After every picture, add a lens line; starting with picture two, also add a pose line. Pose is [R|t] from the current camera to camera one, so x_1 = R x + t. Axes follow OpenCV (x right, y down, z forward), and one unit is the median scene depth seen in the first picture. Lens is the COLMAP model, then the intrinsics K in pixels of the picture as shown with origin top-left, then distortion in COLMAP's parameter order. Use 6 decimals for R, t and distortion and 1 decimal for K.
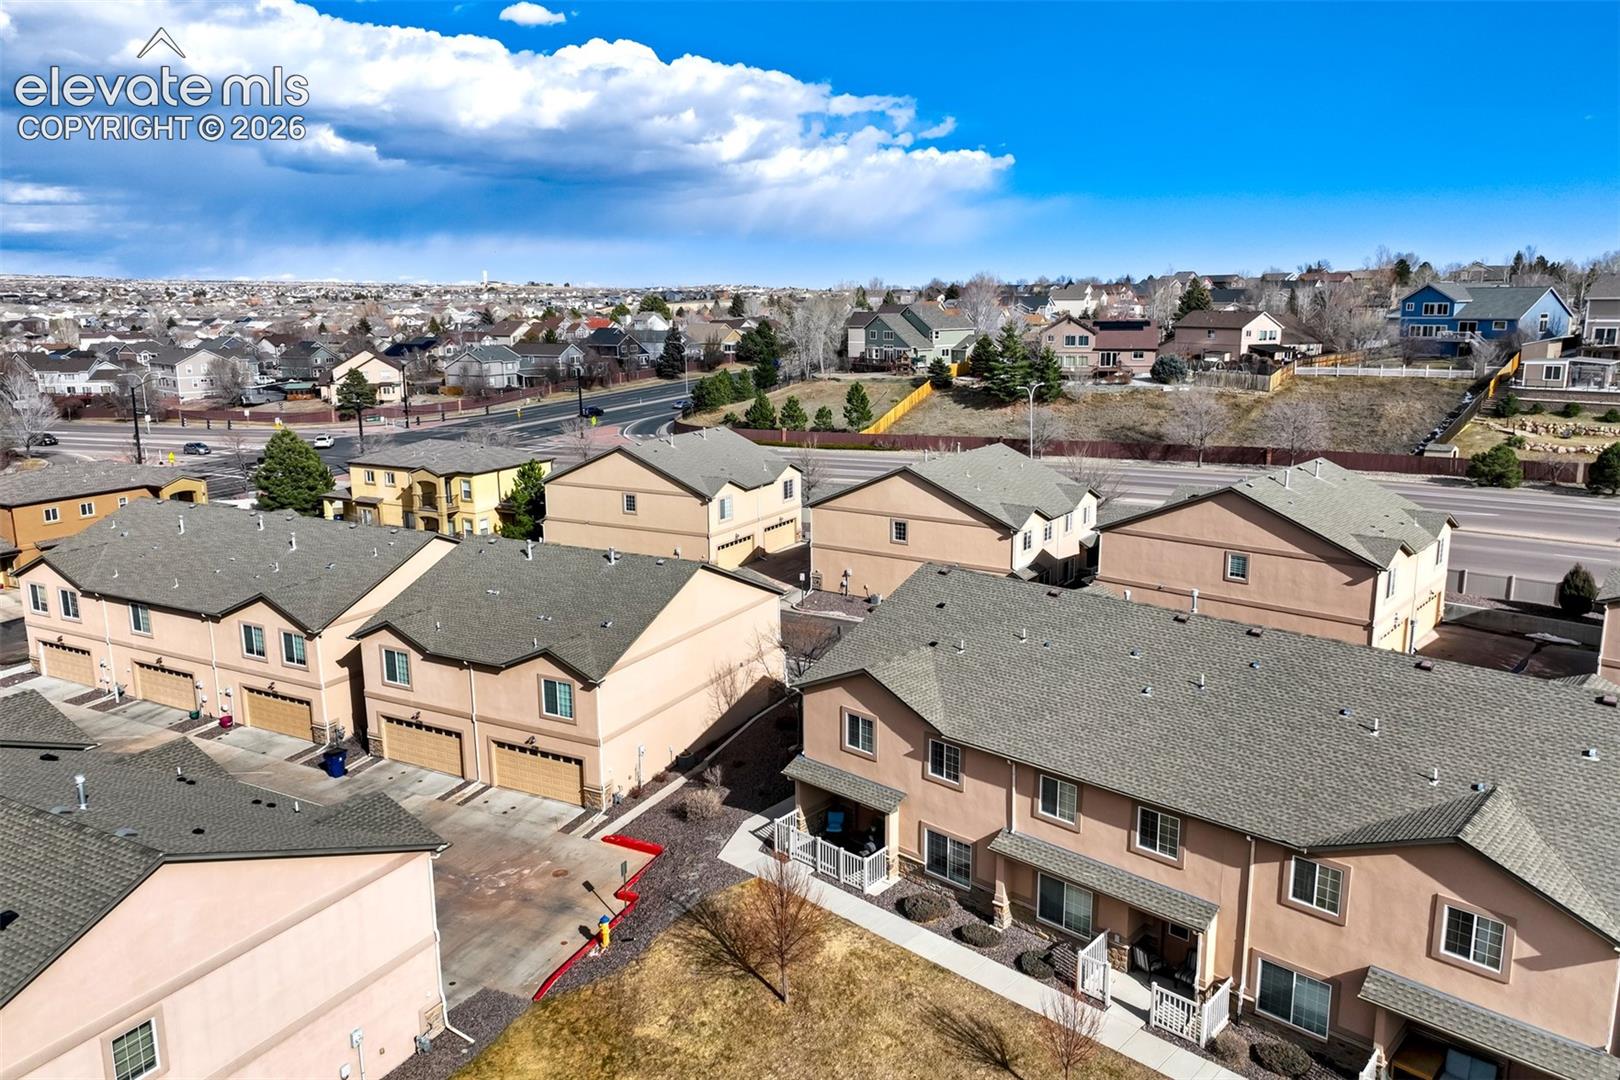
lens RADIAL K [[1131.7, 0, 815.8], [0, 1131.7, 535.5], [0, 0, 1]] dist [0.007492, 0.007236]
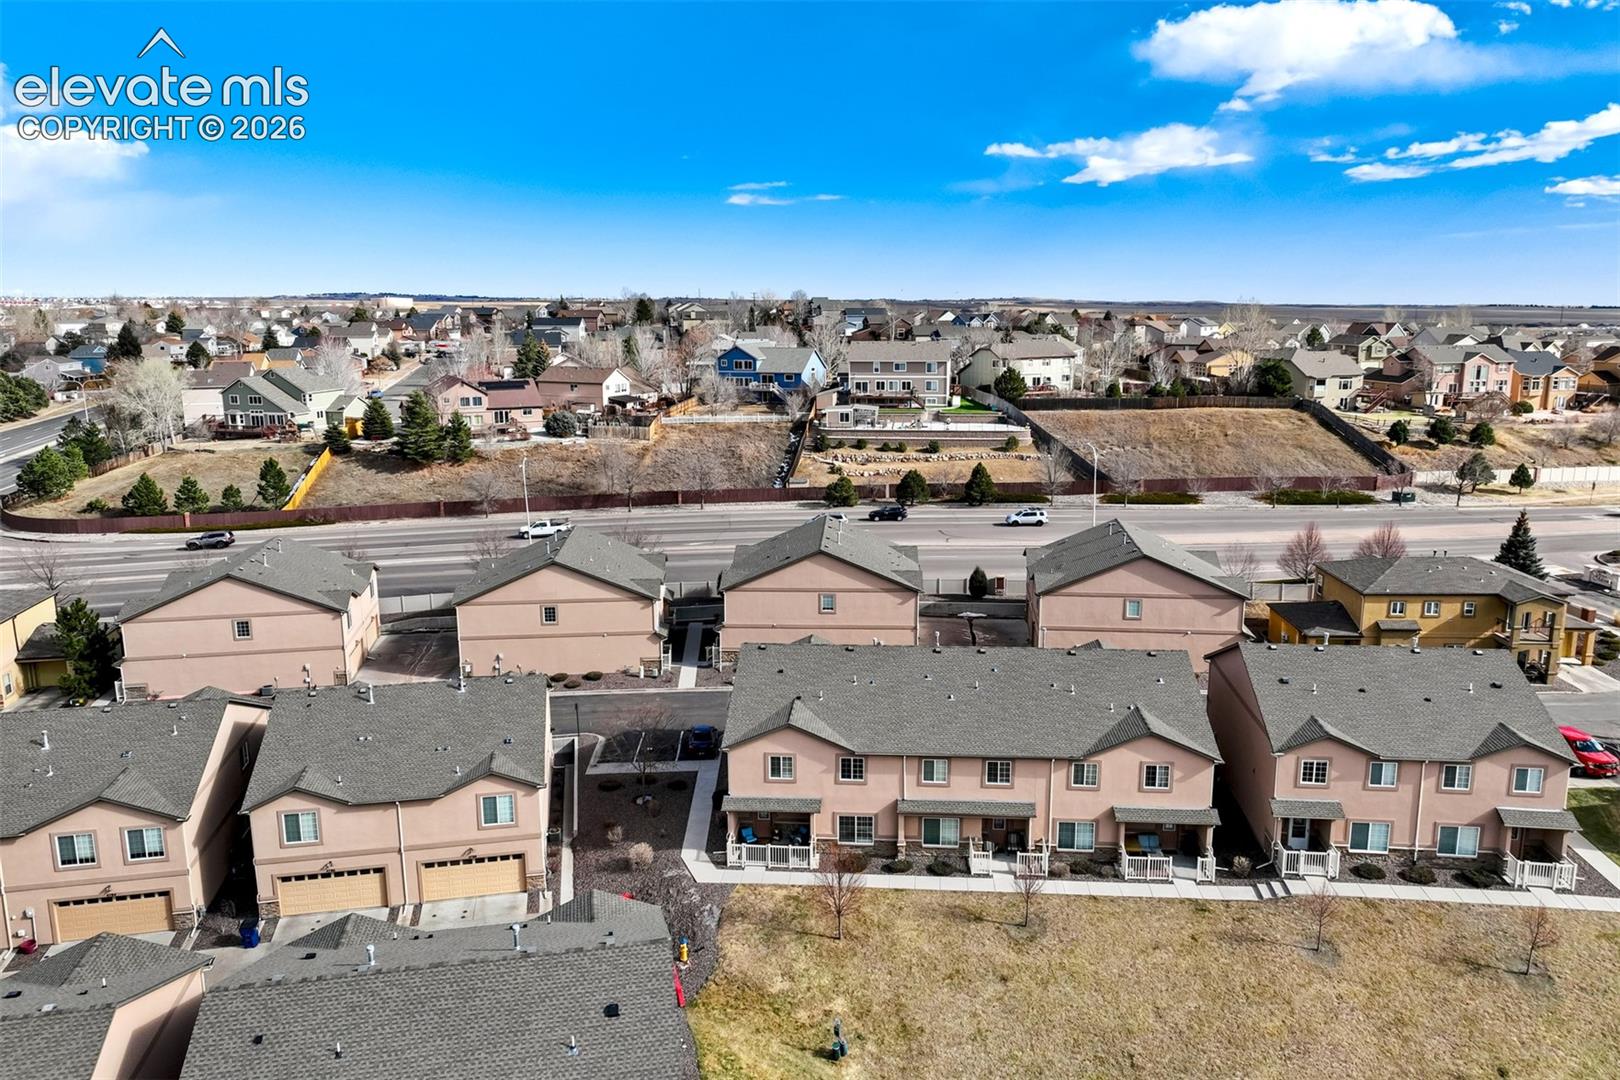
lens RADIAL K [[1131.7, 0, 815.8], [0, 1131.7, 535.5], [0, 0, 1]] dist [0.007492, 0.007236]
pose [[0.777505, -0.124579, 0.616413, -0.263681], [0.128492, 0.990974, 0.038207, -0.058292], [-0.615610, 0.049498, 0.786495, -0.068957]]
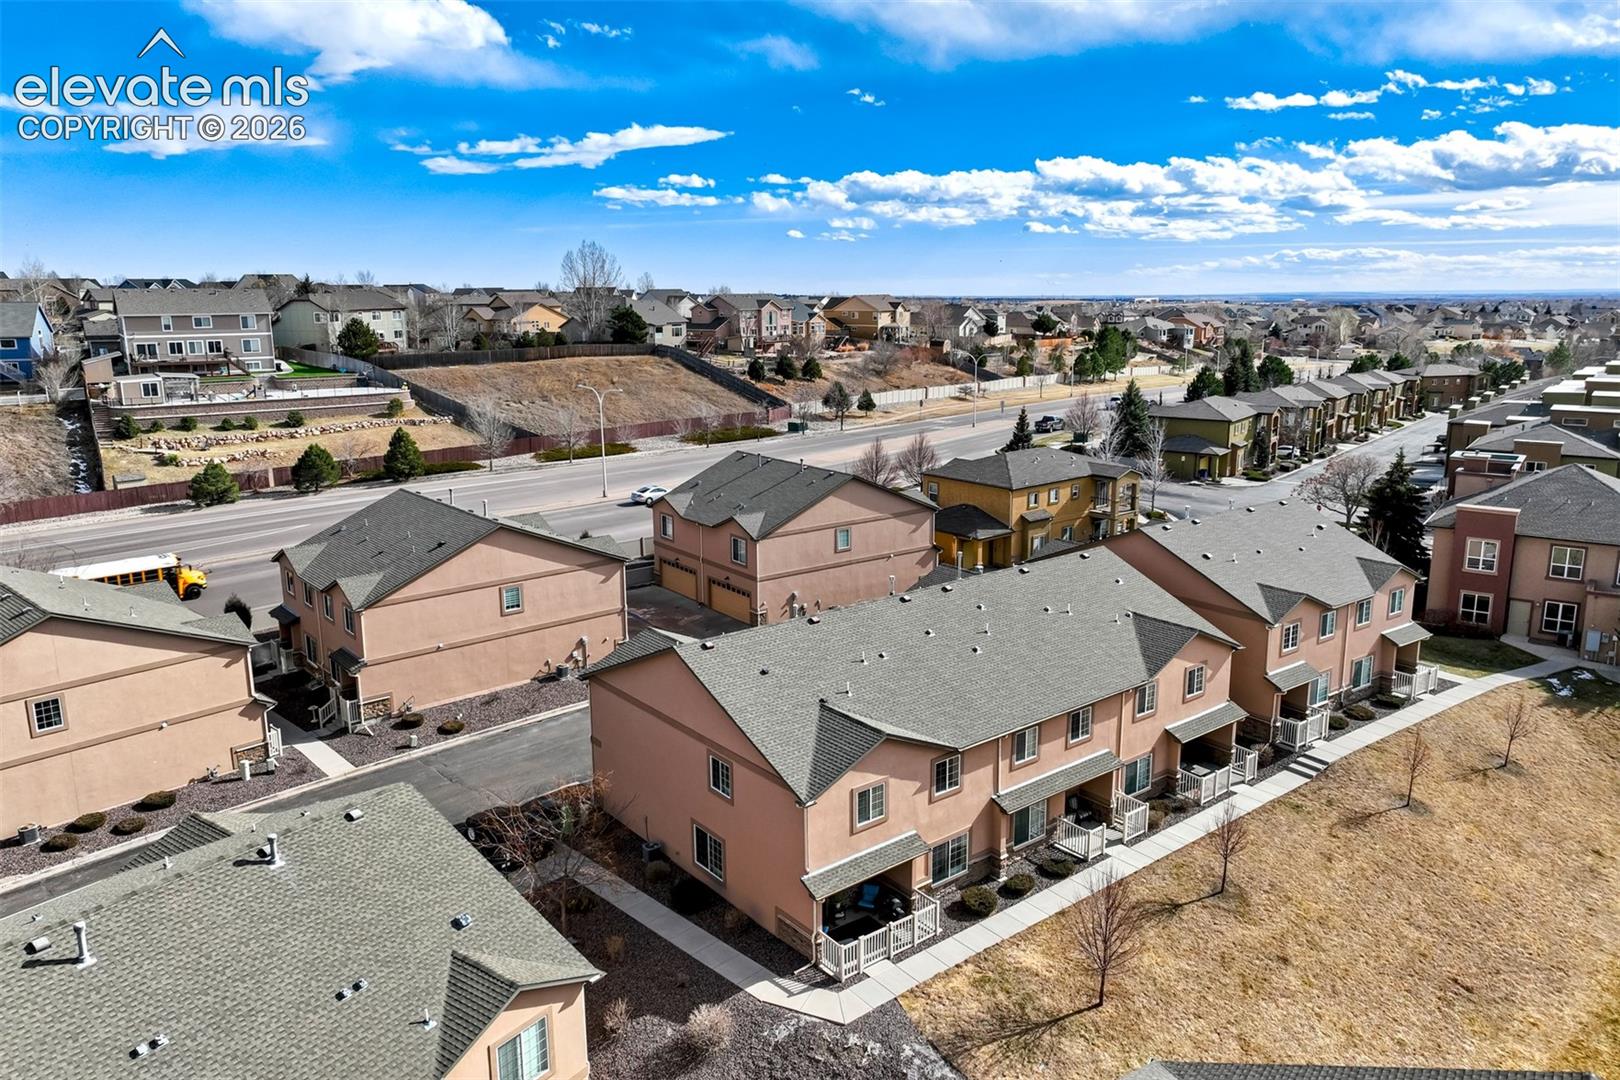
lens RADIAL K [[1131.7, 0, 815.8], [0, 1131.7, 535.5], [0, 0, 1]] dist [0.007492, 0.007236]
pose [[0.142004, -0.208308, 0.967700, -0.283171], [0.208018, 0.962056, 0.176568, -0.075464], [-0.967762, 0.176225, 0.179948, 0.272973]]
